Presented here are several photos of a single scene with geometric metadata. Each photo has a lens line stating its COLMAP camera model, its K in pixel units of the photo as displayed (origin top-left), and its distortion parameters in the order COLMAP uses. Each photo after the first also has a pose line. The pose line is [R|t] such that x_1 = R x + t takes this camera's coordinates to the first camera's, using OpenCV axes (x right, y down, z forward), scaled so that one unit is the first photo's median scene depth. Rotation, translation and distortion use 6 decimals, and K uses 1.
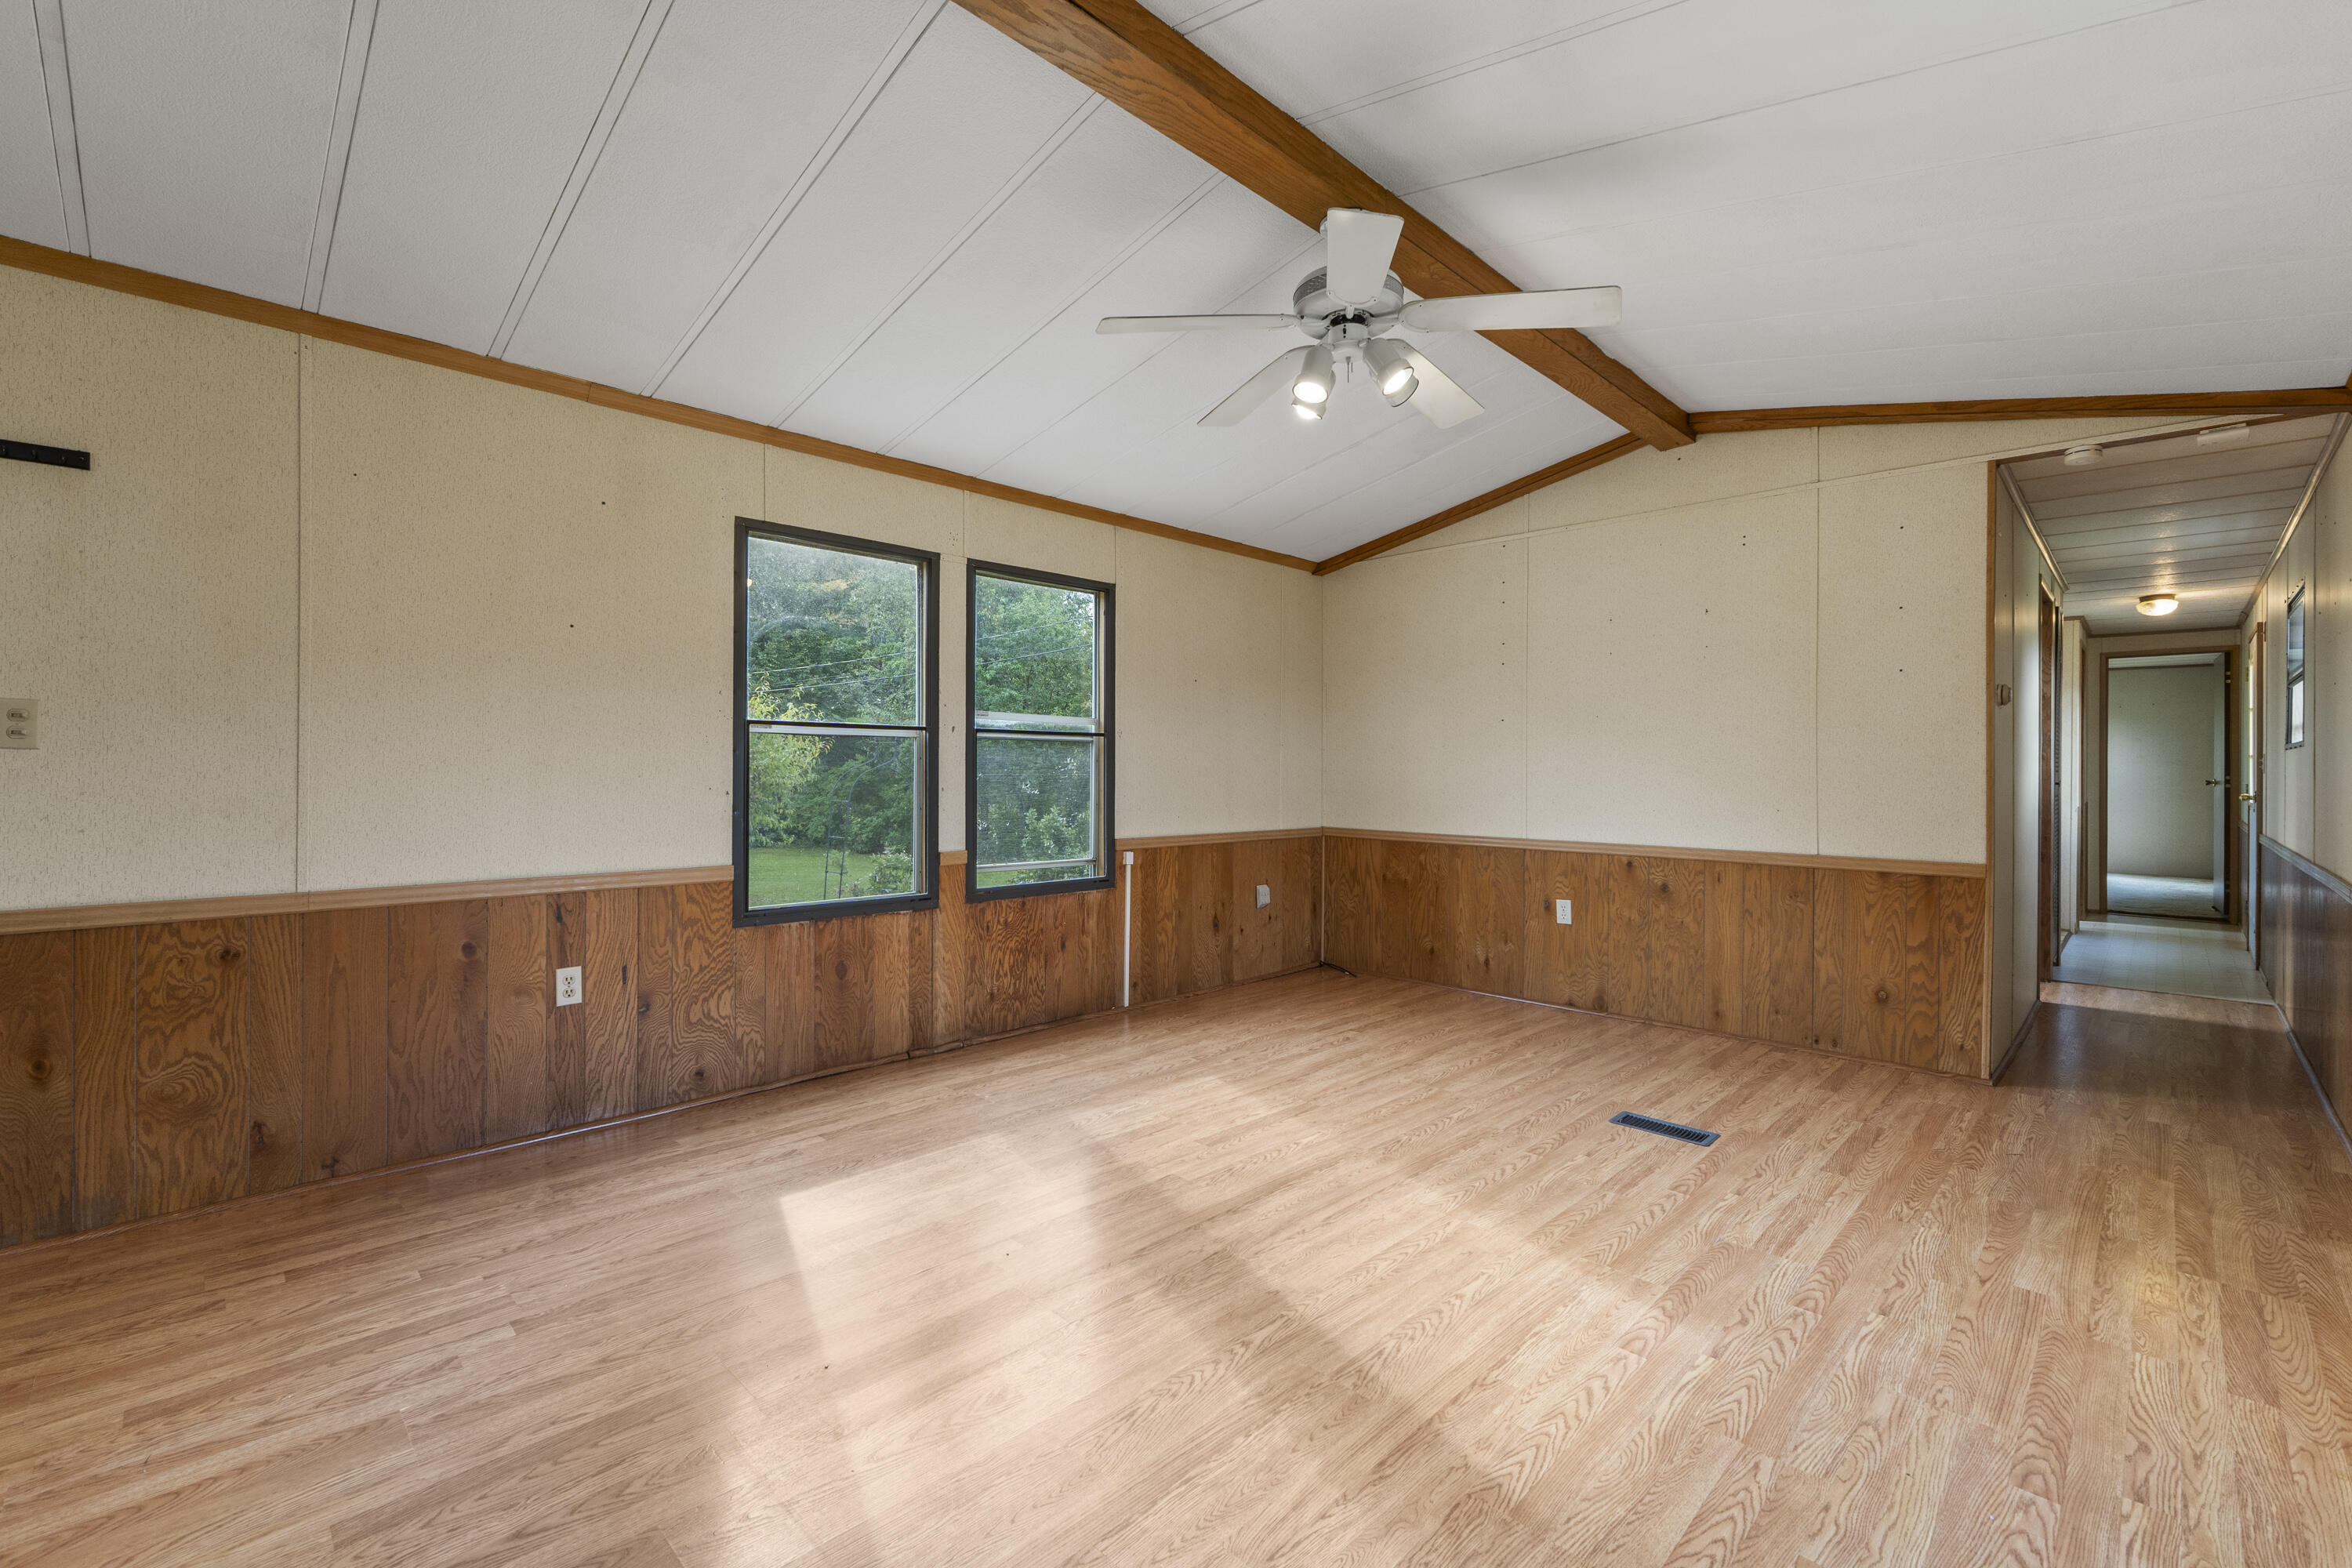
lens RADIAL K [[993.3, 0, 1177.9], [0, 993.3, 774.7], [0, 0, 1]] dist [-0.005732, -0.000305]
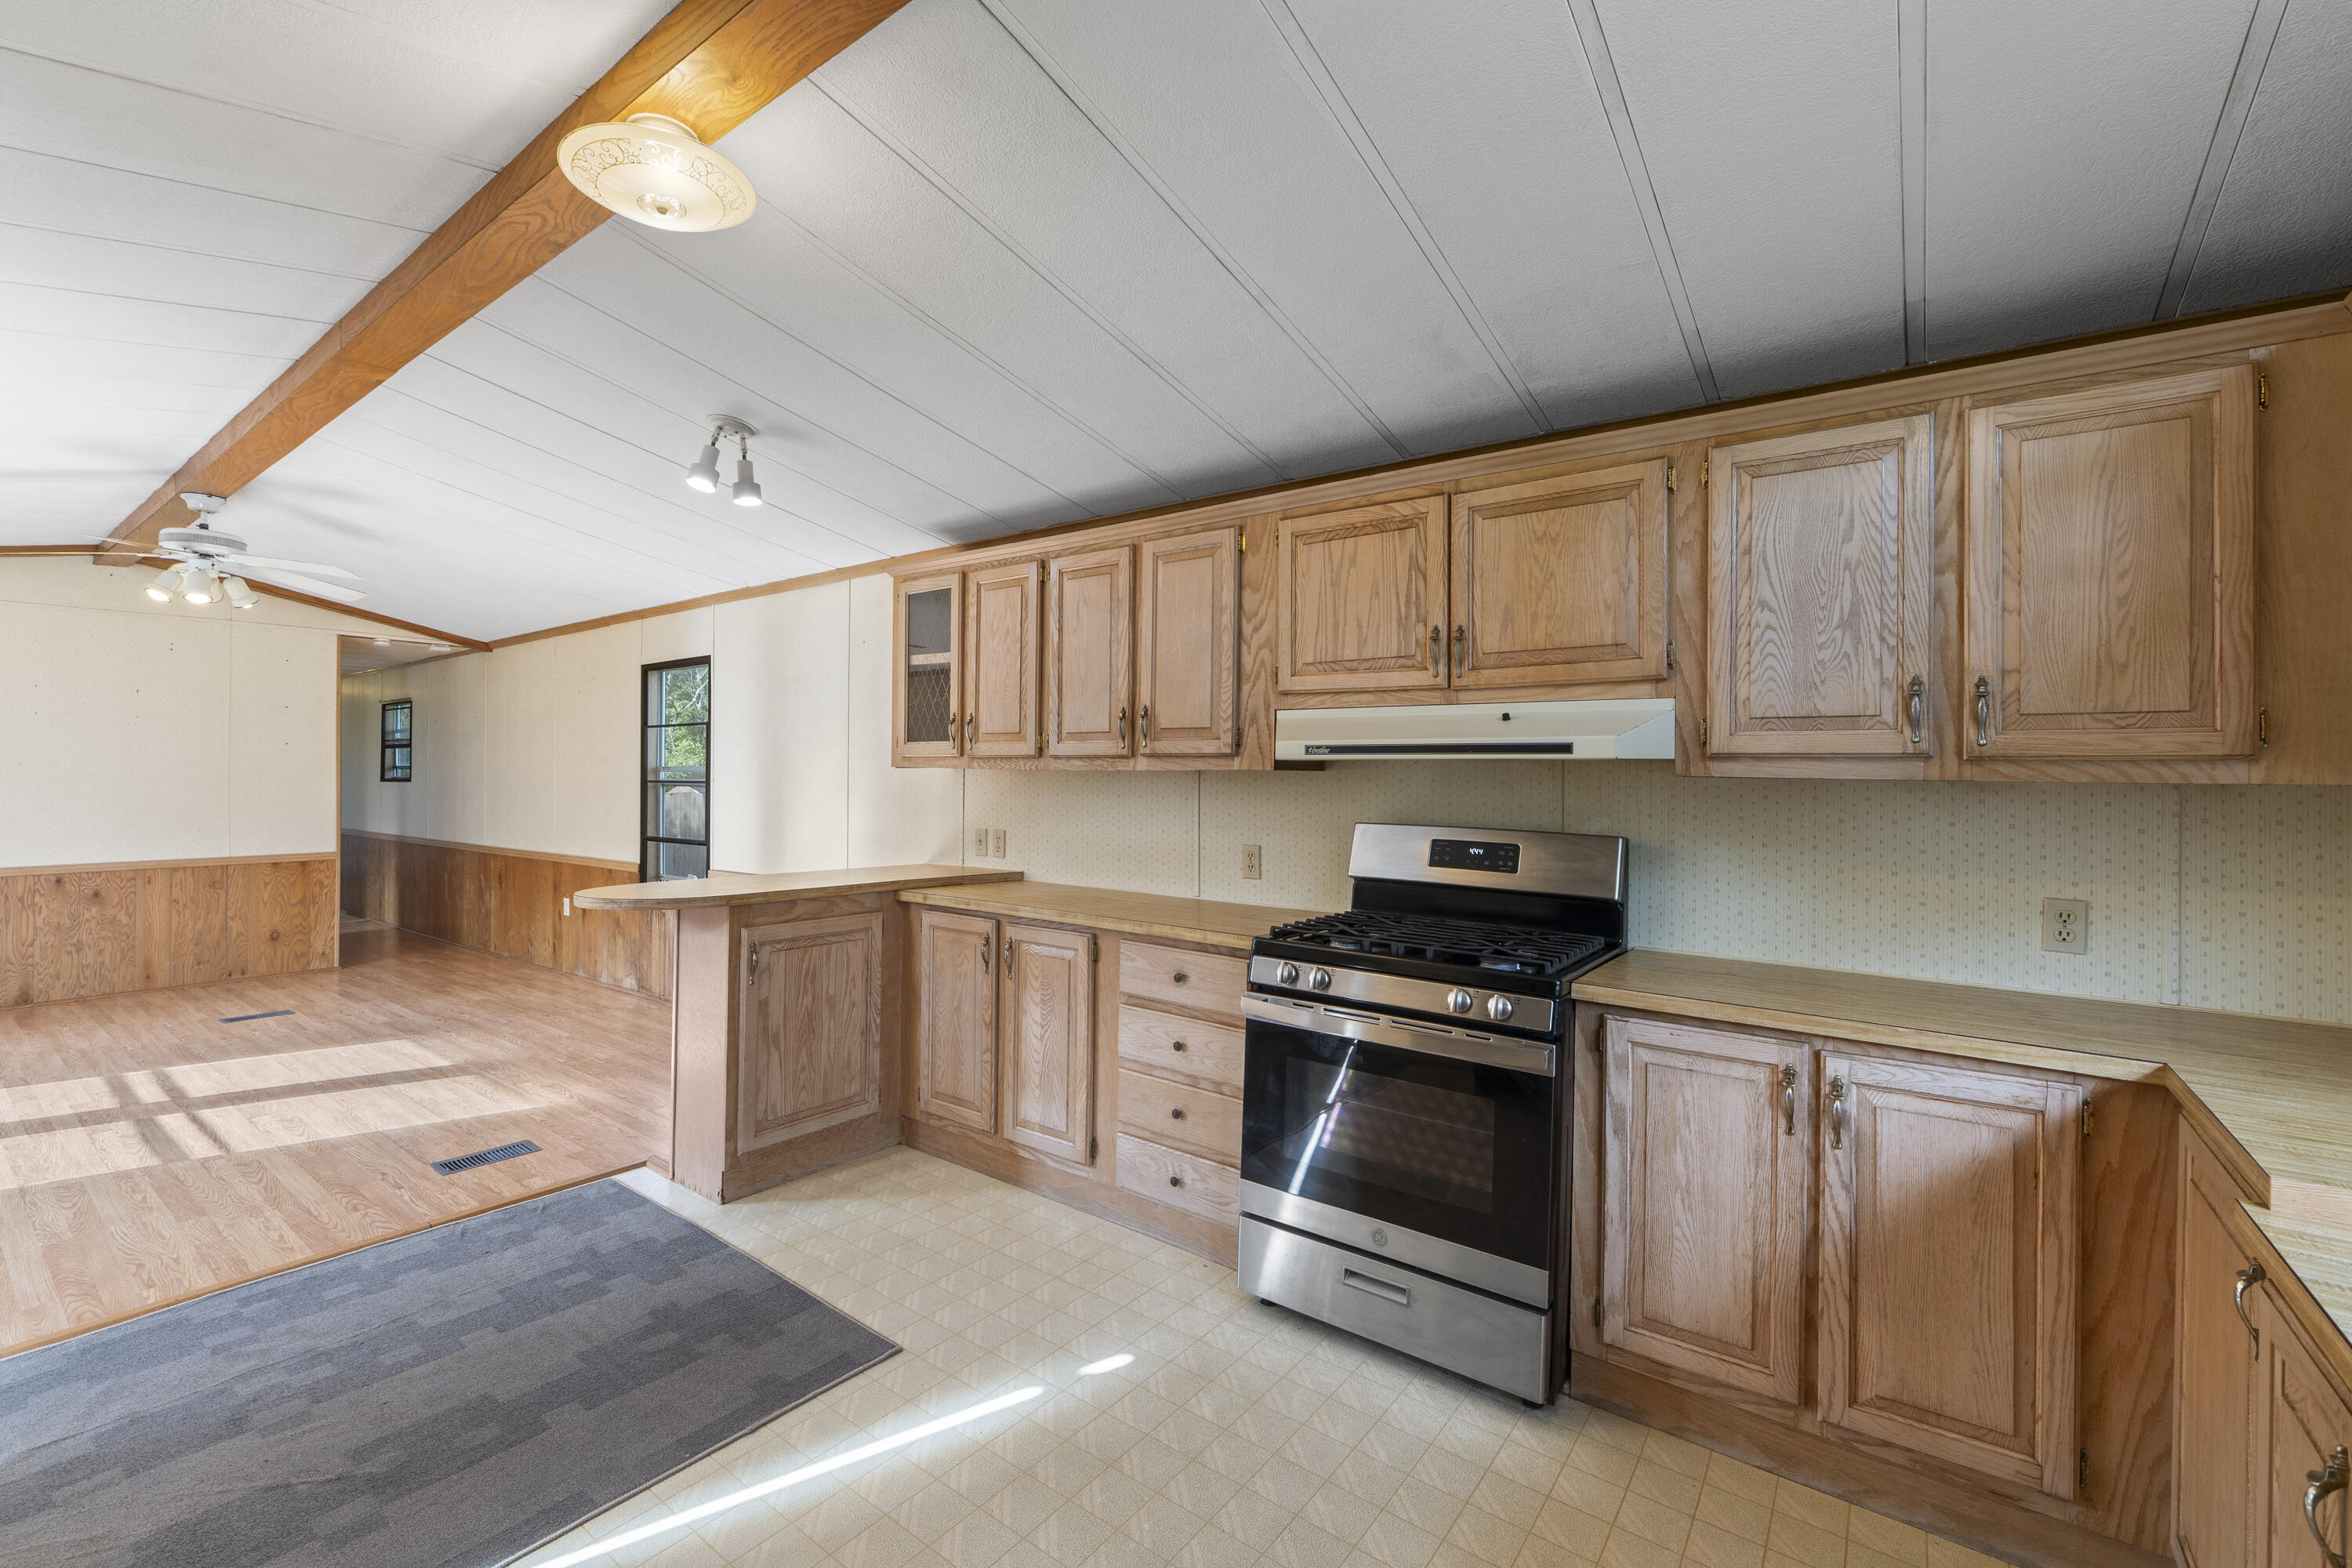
lens RADIAL K [[993.3, 0, 1162.7], [0, 993.3, 766.0], [0, 0, 1]] dist [-0.005732, -0.000305]
pose [[-0.134679, -0.001007, 0.990889, -1.181289], [0.003152, 0.999994, 0.001445, -0.064104], [-0.990884, 0.003318, -0.134675, -0.274500]]
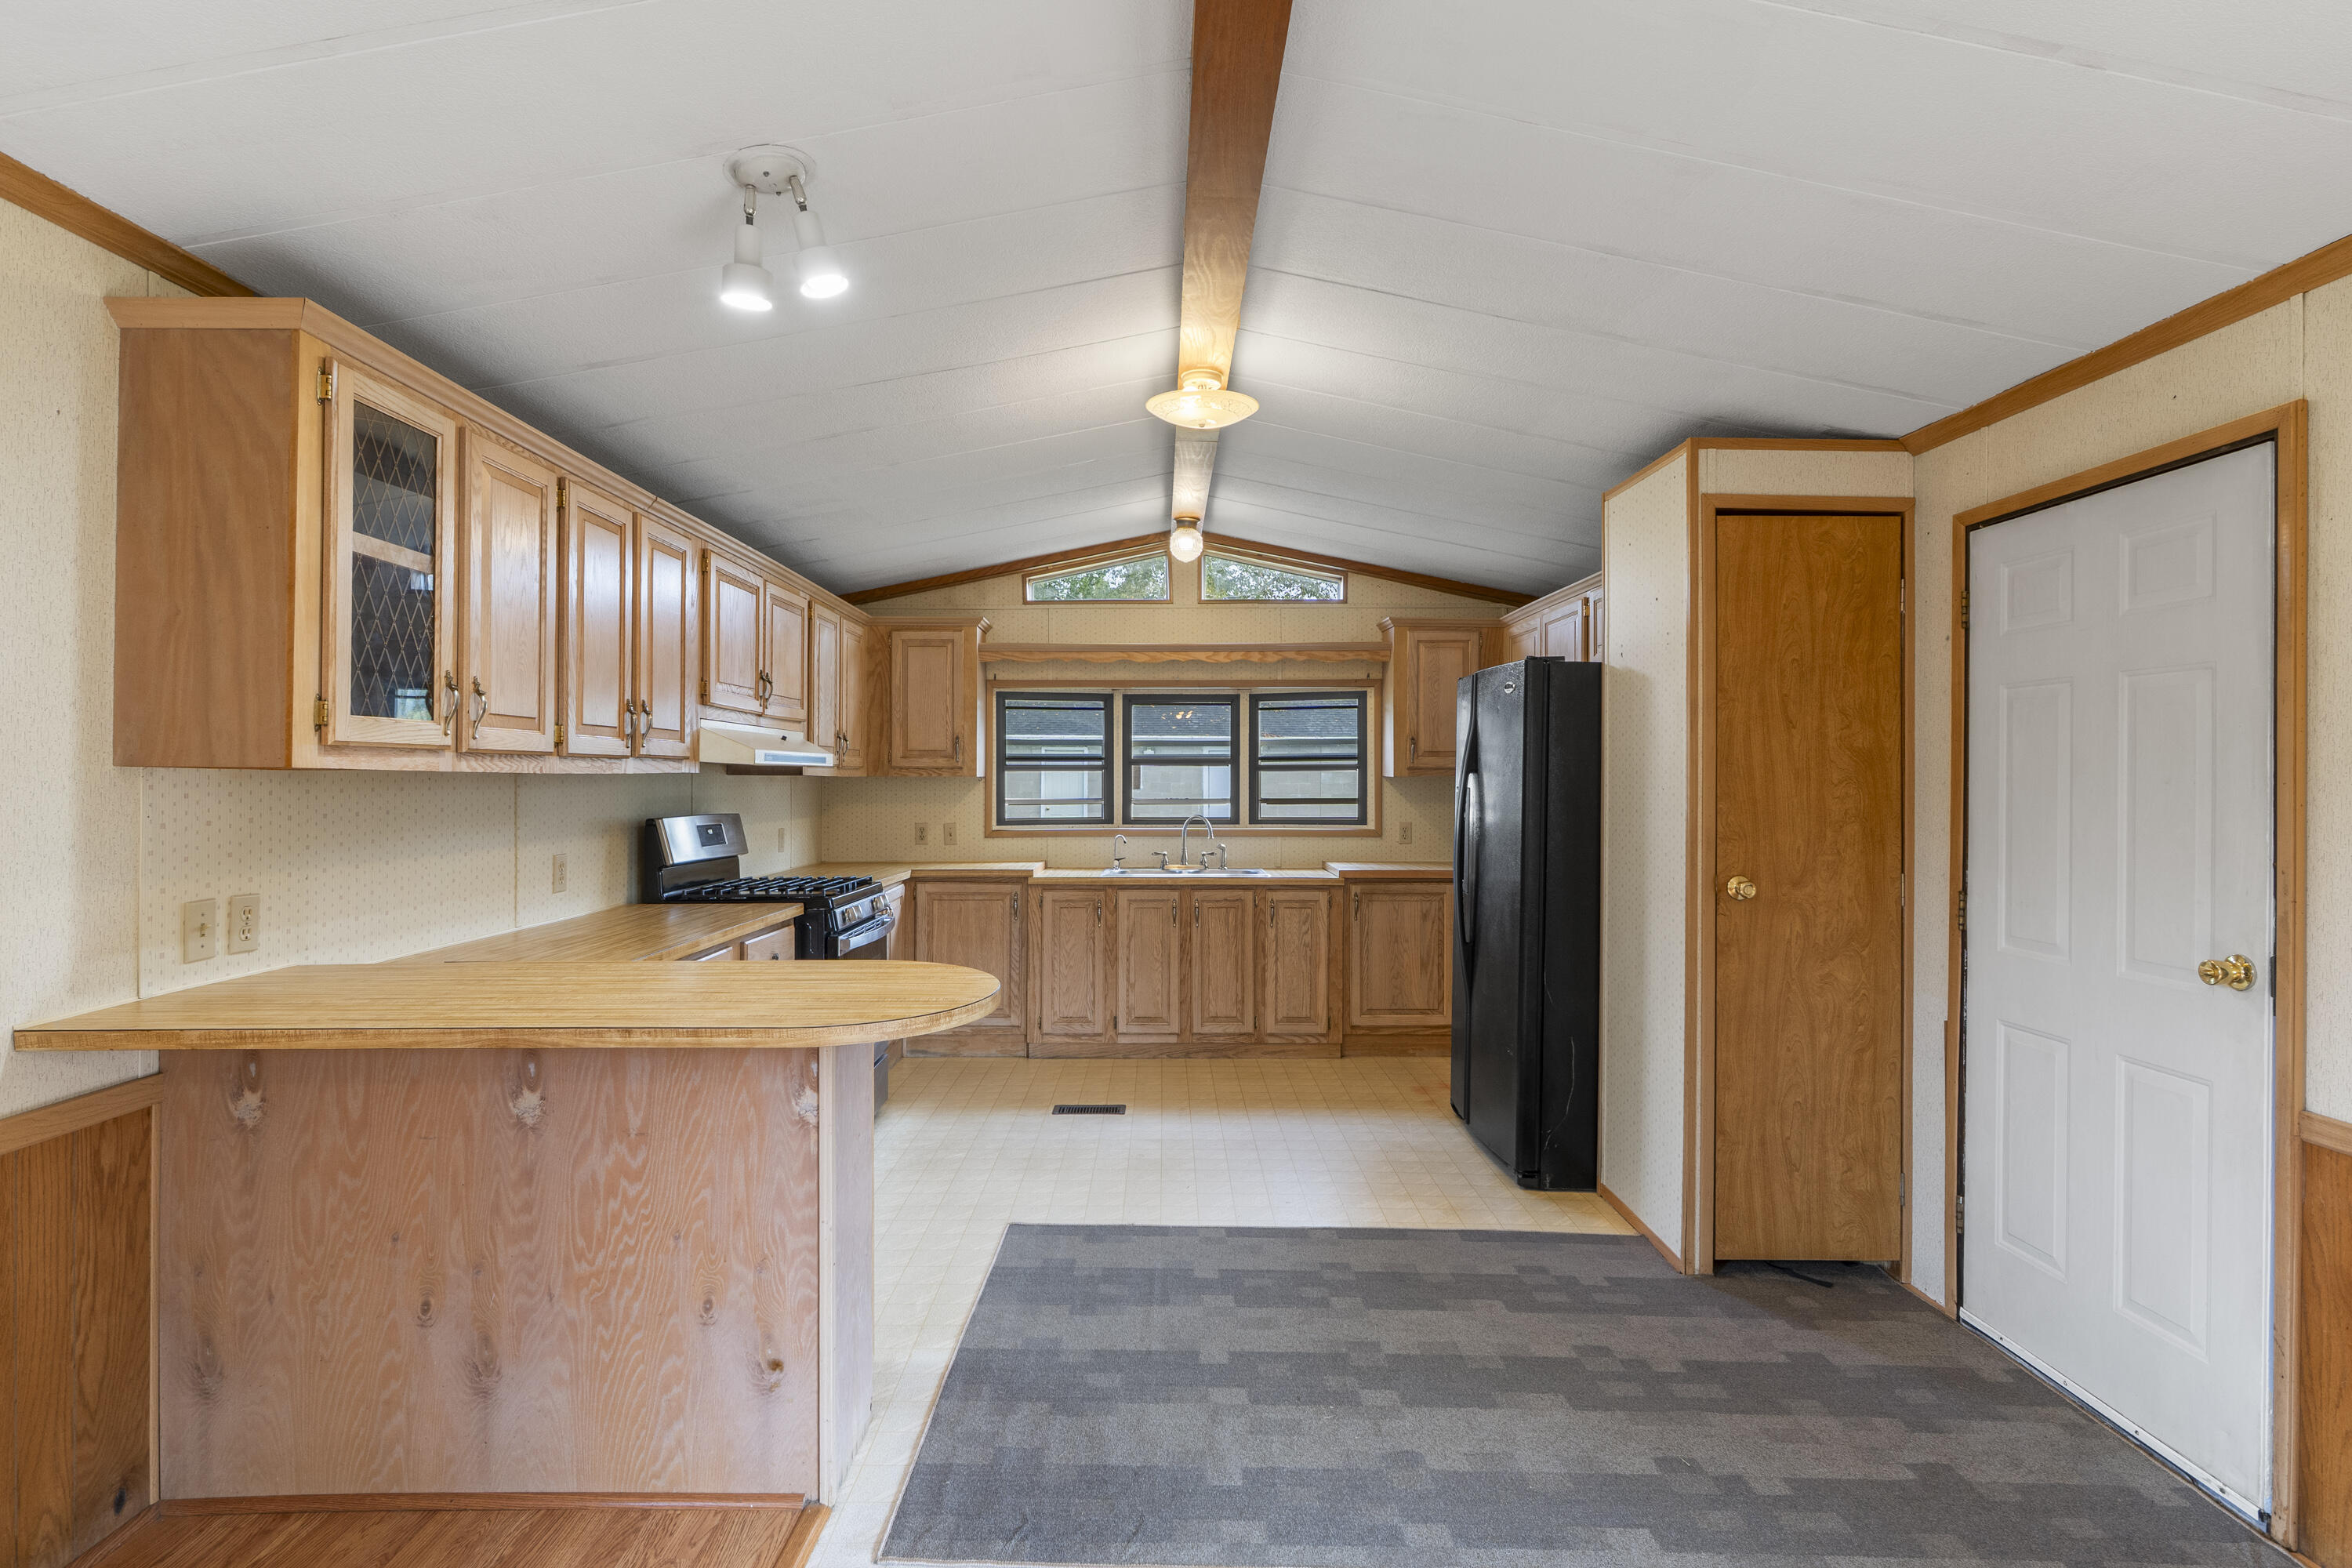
lens RADIAL K [[1169.7, 0, 1169.9], [0, 1169.7, 772.5], [0, 0, 1]] dist [-0.003836, -0.000150]
pose [[-0.704150, -0.014213, -0.709909, 0.020522], [-0.021425, 0.999770, 0.001234, -0.069907], [0.709728, 0.016078, -0.704292, 0.546404]]
